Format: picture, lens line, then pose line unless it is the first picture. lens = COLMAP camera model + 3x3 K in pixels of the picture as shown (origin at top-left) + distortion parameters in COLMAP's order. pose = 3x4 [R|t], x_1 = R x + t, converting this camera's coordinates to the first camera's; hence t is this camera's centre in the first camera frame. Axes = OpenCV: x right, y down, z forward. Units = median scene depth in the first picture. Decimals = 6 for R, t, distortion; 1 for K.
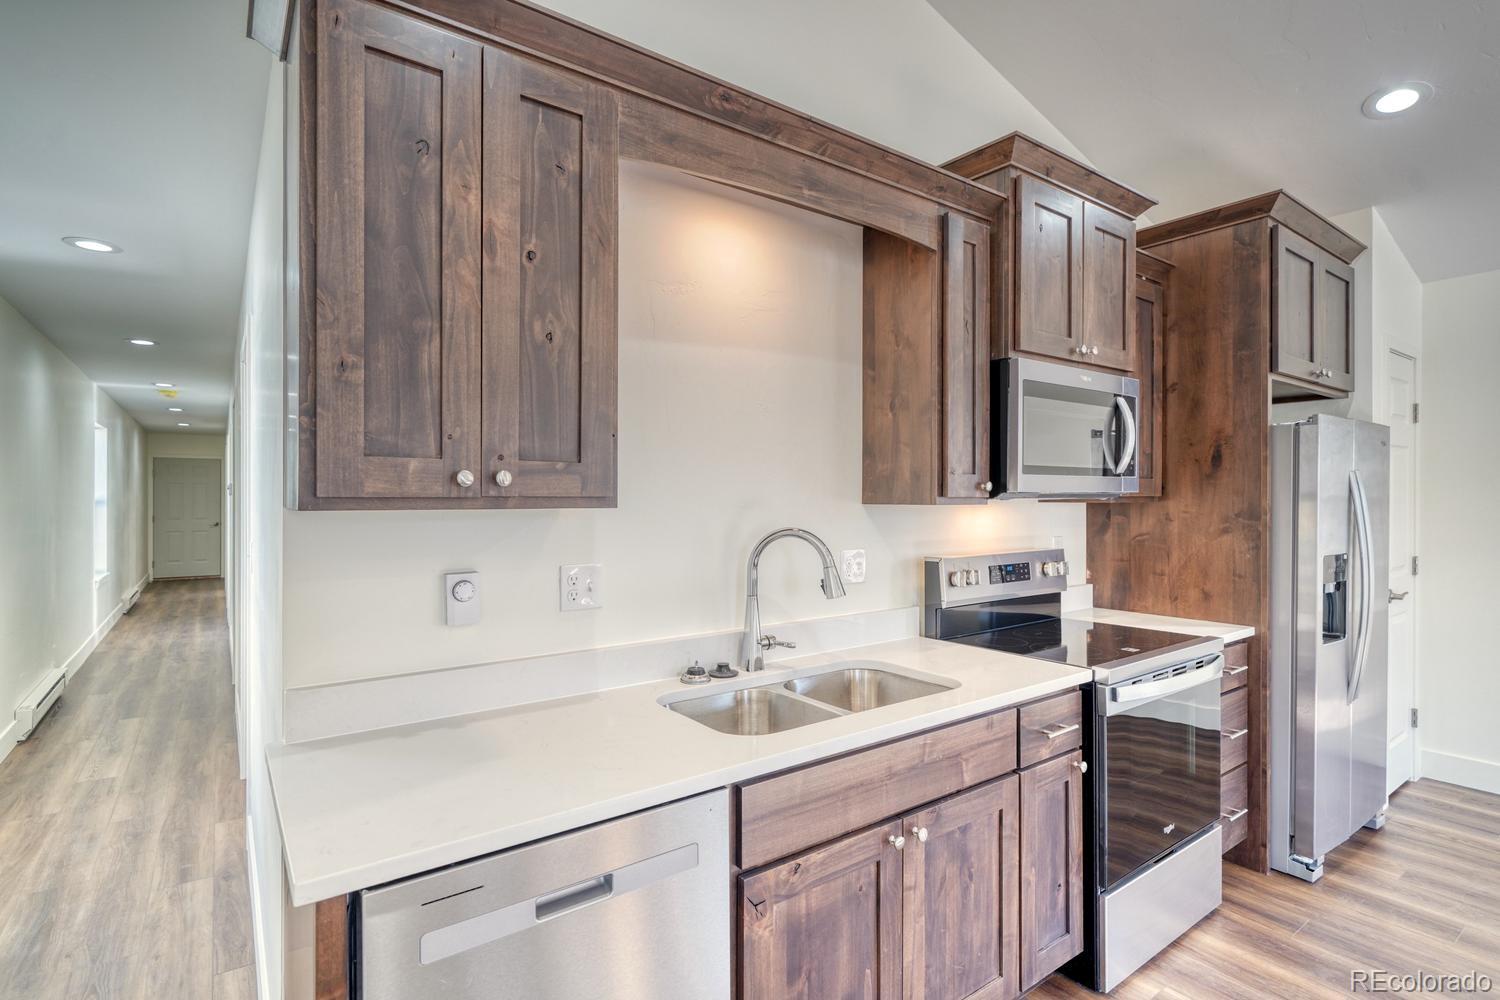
lens RADIAL K [[732.6, 0, 750.0], [0, 732.6, 500.0], [0, 0, 1]] dist [0.002508, 0.000626]
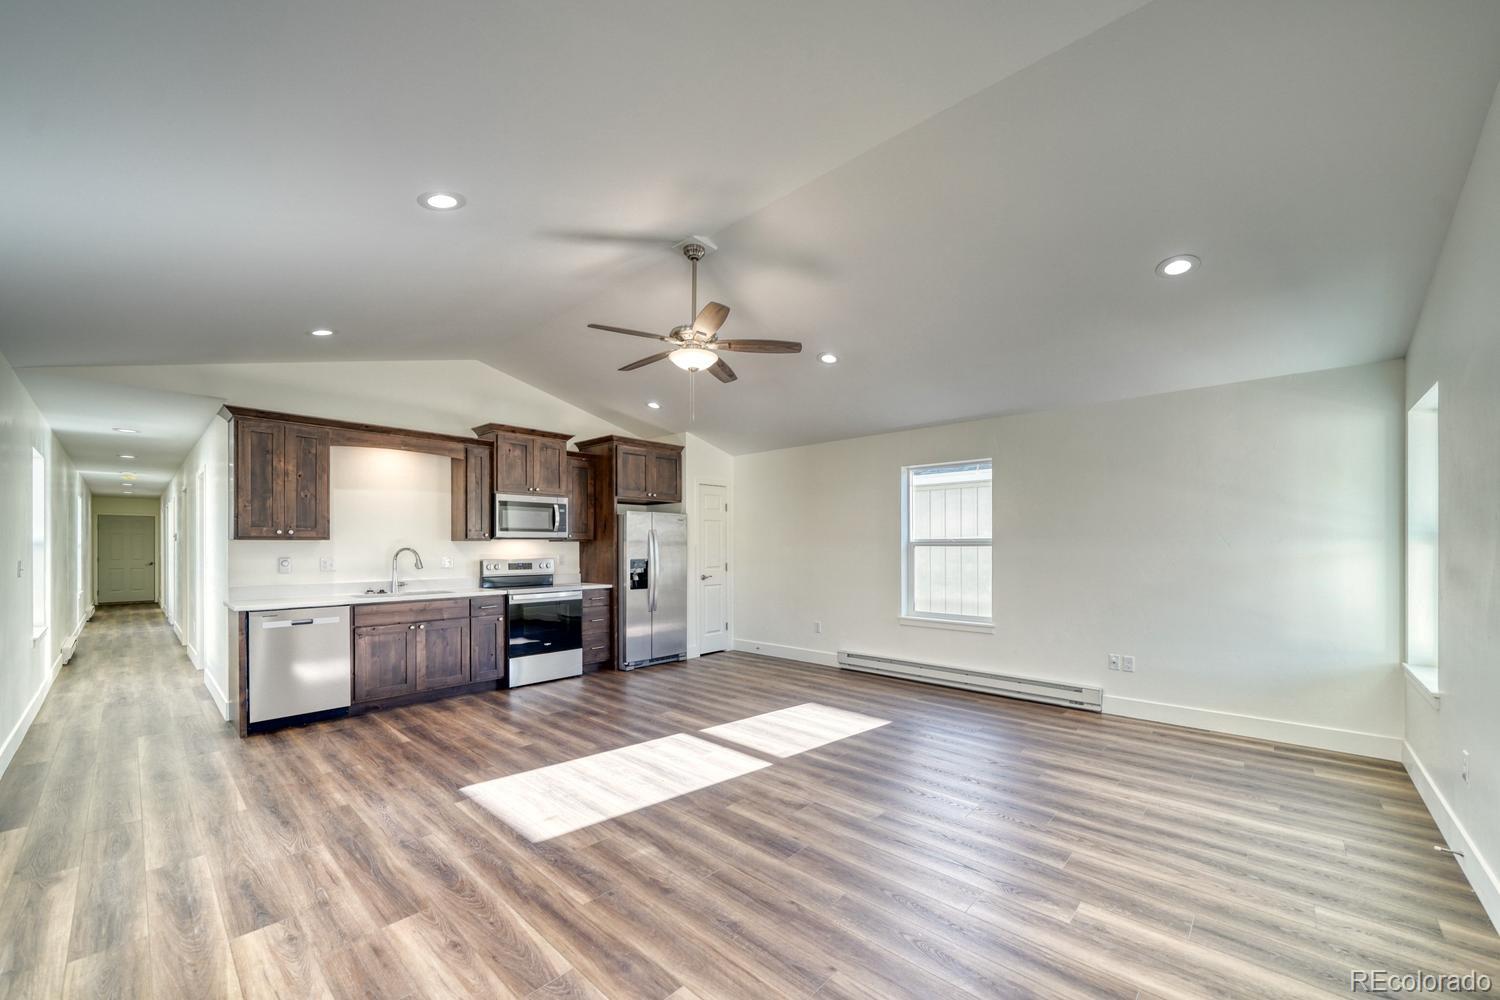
lens RADIAL K [[580.5, 0, 746.4], [0, 580.5, 547.5], [0, 0, 1]] dist [-0.003324, -0.000129]
pose [[0.981653, -0.001222, 0.190674, 0.924784], [0.001506, 0.999998, -0.001348, 0.038310], [-0.190672, 0.001611, 0.981652, -1.590847]]
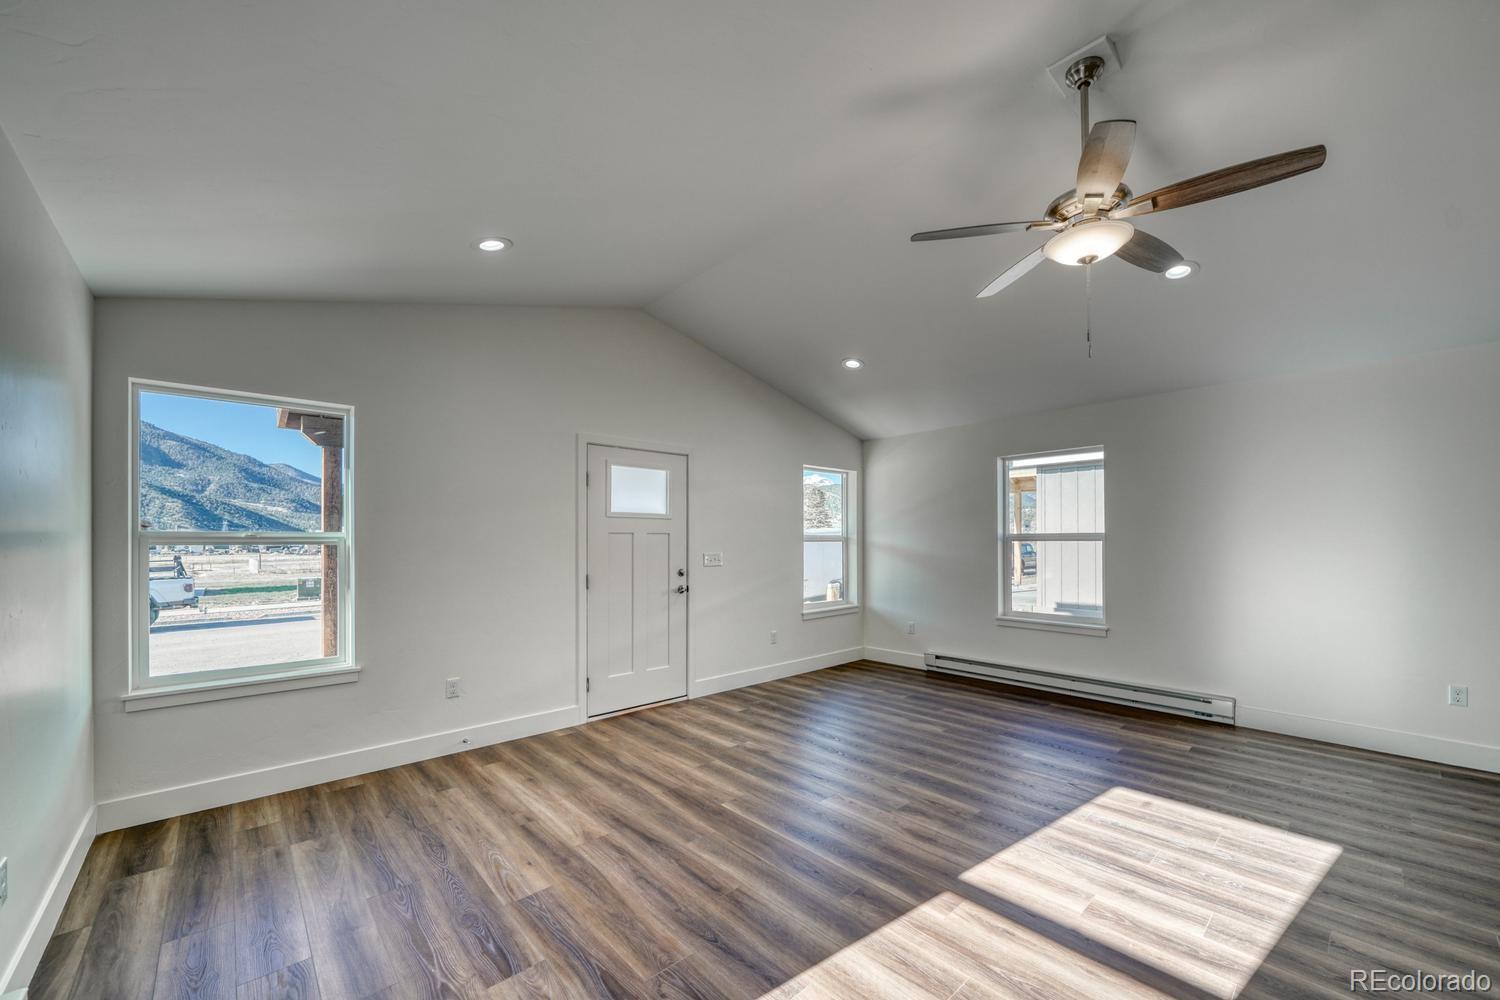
lens RADIAL K [[580.5, 0, 746.4], [0, 580.5, 547.5], [0, 0, 1]] dist [-0.003324, -0.000129]
pose [[-0.994808, 0.003288, -0.101720, 1.765482], [0.001396, 0.999825, 0.018660, 0.014158], [0.101763, 0.018421, -0.994638, 0.891317]]
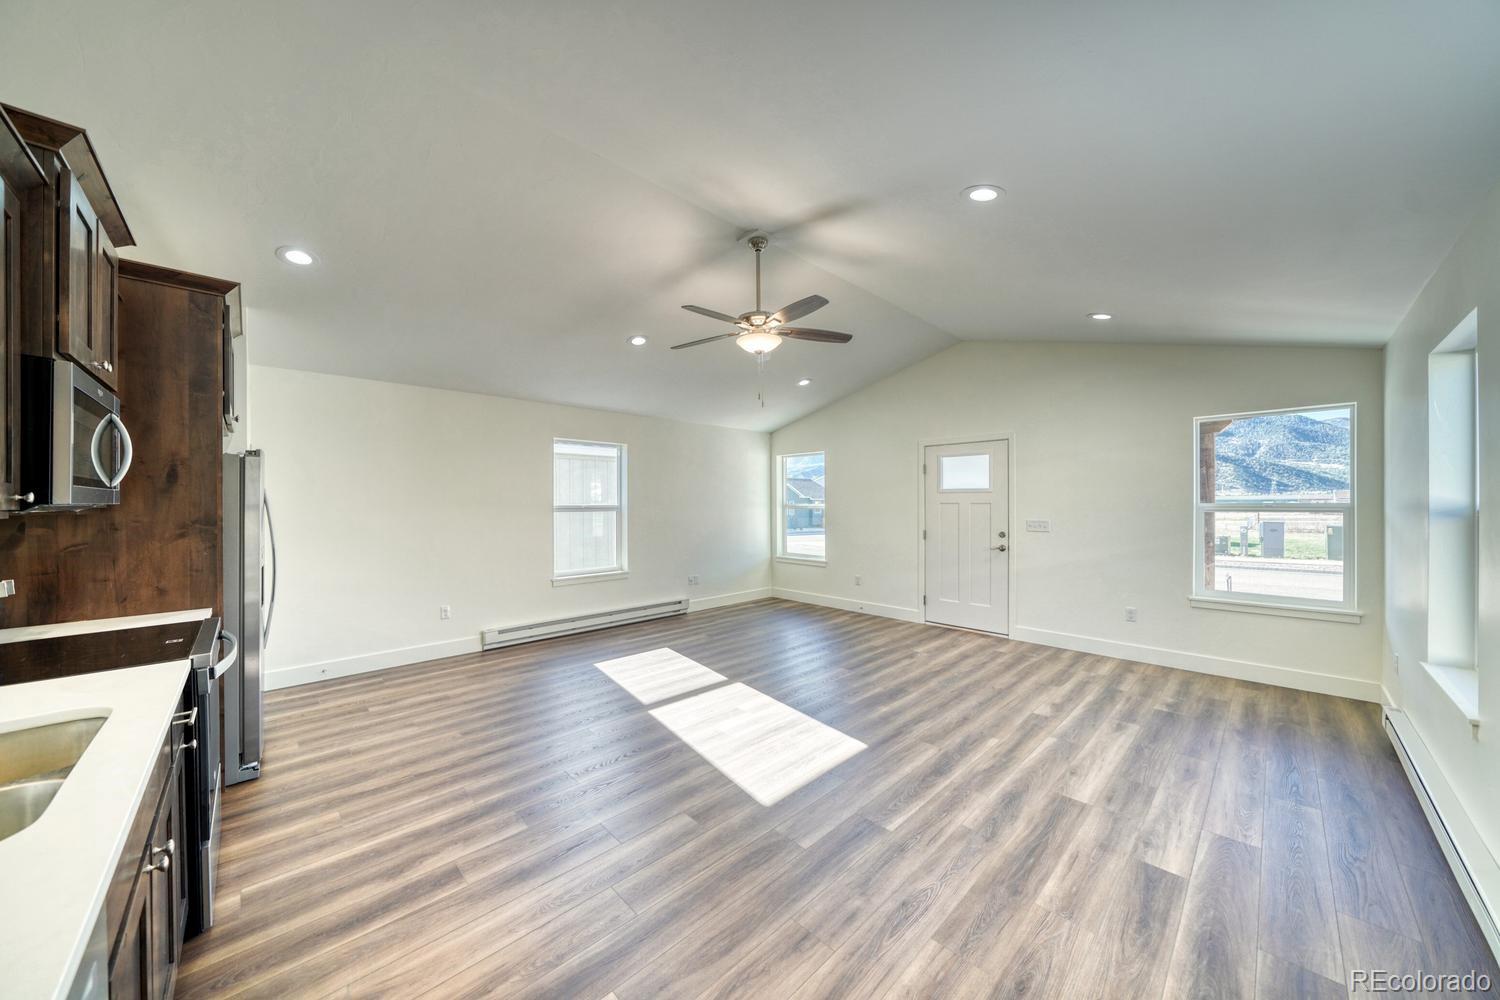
lens RADIAL K [[511.3, 0, 742.3], [0, 511.3, 503.7], [0, 0, 1]] dist [-0.005499, -0.000044]
pose [[-0.130862, 0.000793, 0.991400, -0.392285], [0.008023, 0.999968, 0.000260, -0.004869], [-0.991368, 0.007988, -0.130864, 0.223709]]
